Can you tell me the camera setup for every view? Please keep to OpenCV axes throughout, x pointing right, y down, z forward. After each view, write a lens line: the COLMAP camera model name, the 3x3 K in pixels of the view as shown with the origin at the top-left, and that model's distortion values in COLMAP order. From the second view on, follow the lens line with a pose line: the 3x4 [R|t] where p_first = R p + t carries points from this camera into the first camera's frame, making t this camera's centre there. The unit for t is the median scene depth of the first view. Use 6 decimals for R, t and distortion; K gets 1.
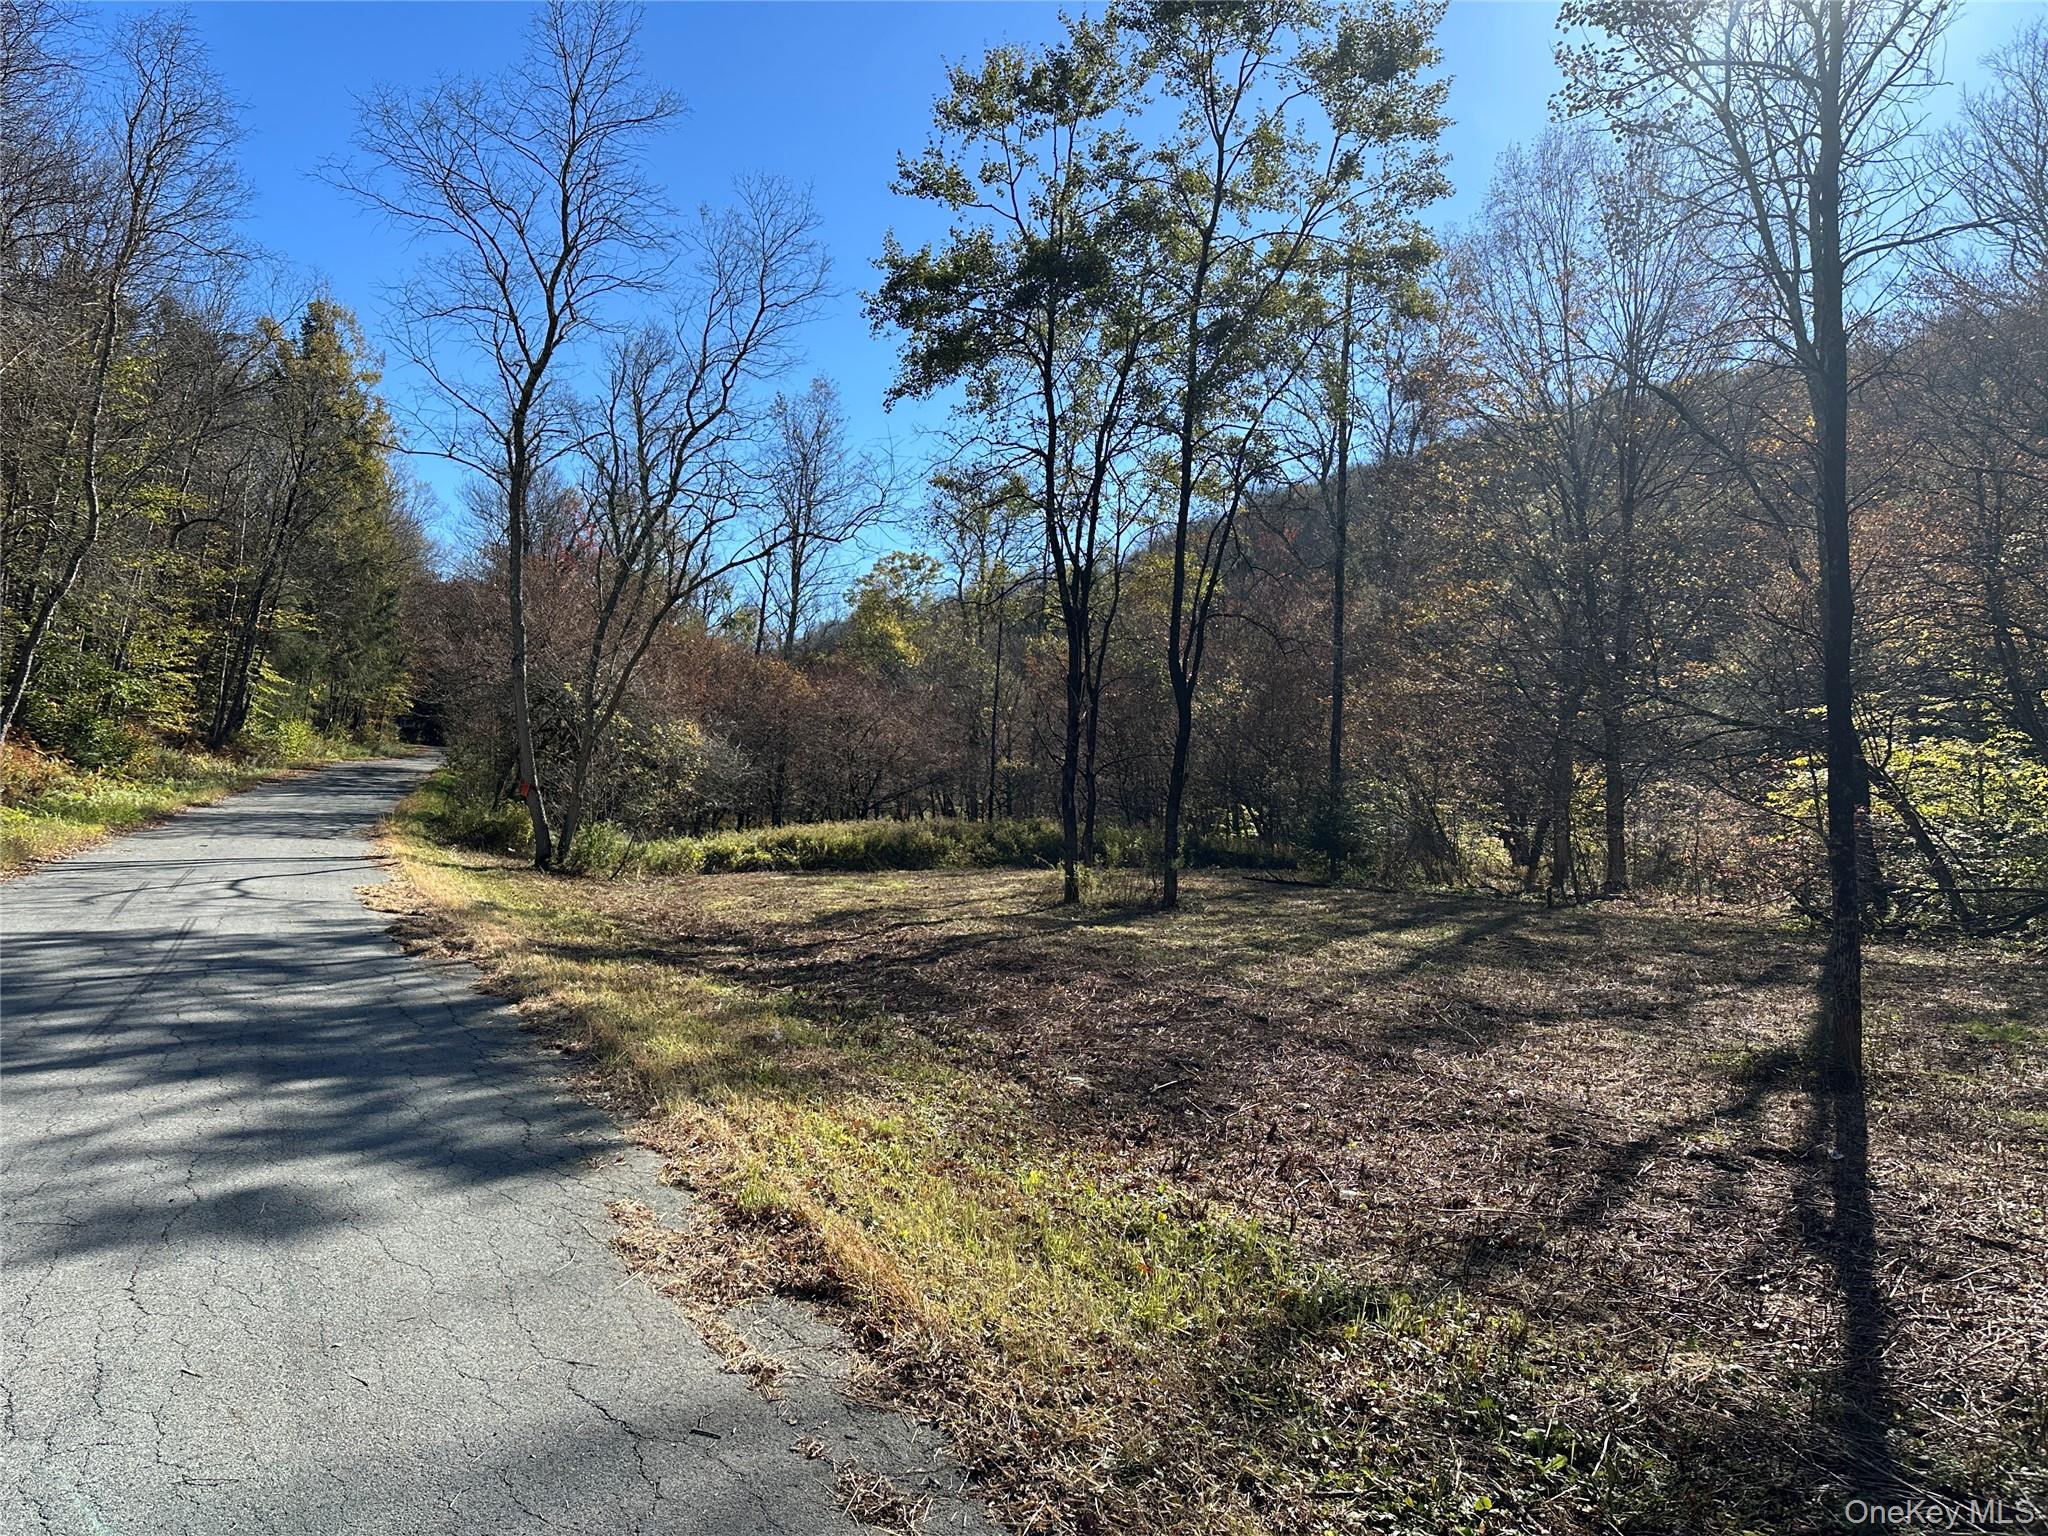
lens RADIAL K [[1468.1, 0, 994.4], [0, 1468.1, 774.4], [0, 0, 1]] dist [0.169620, -0.261697]
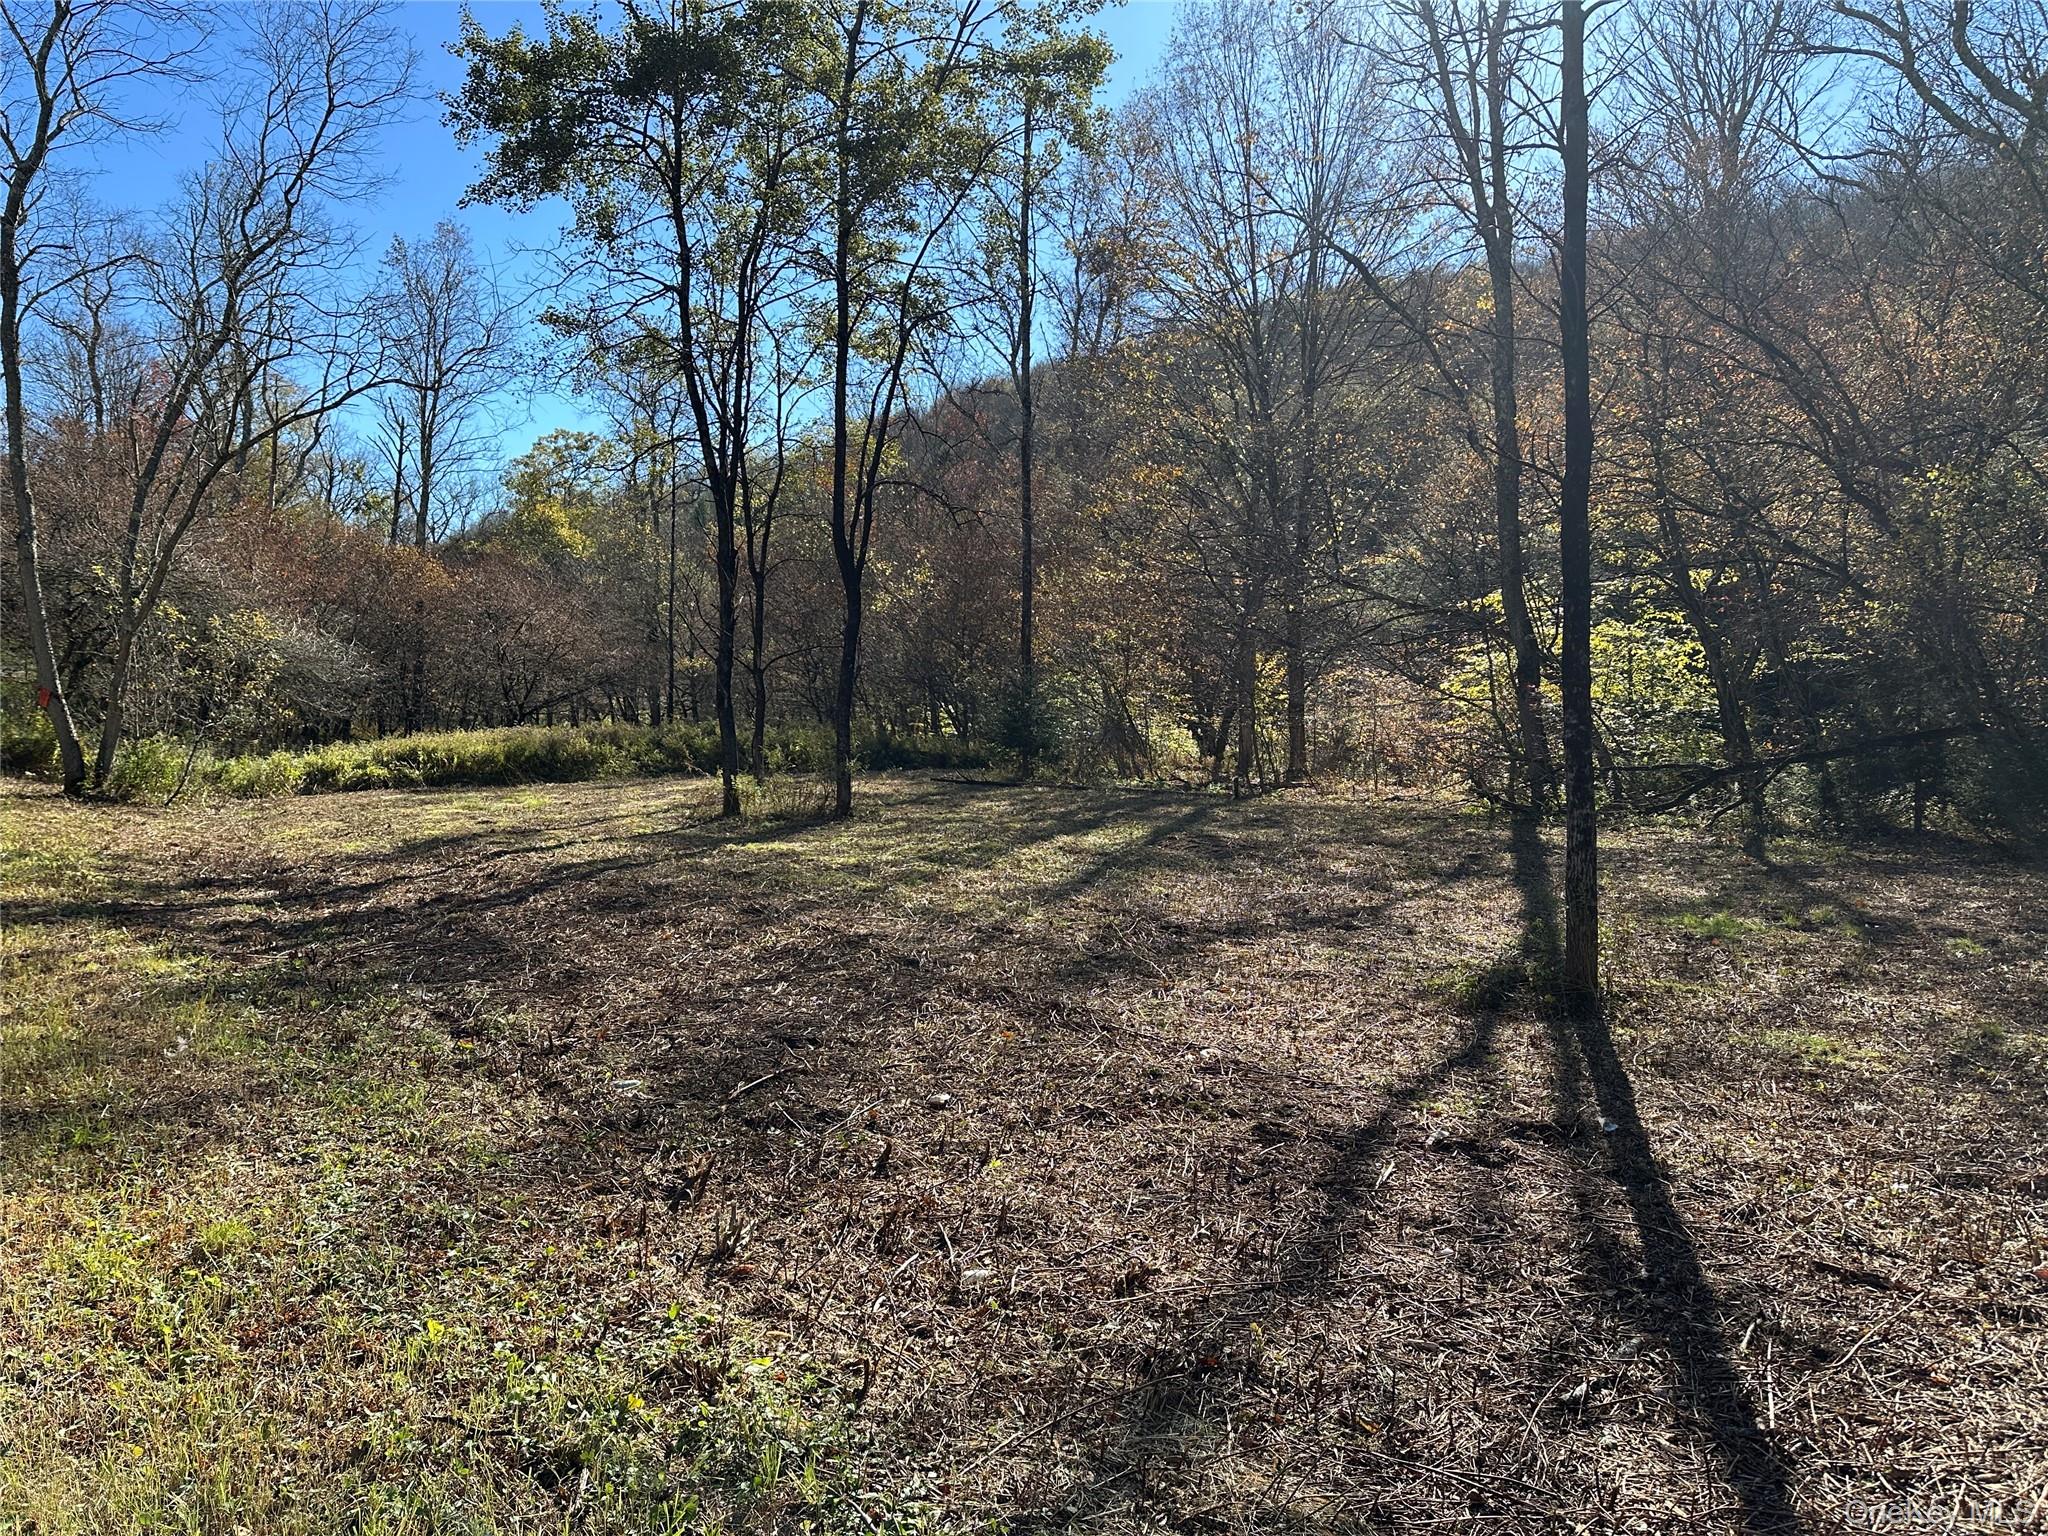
lens RADIAL K [[1468.1, 0, 994.4], [0, 1468.1, 774.4], [0, 0, 1]] dist [0.169620, -0.261697]
pose [[0.980593, -0.031071, 0.193577, 0.036252], [0.018057, 0.997478, 0.068634, 0.005180], [-0.195221, -0.063807, 0.978681, 0.108112]]
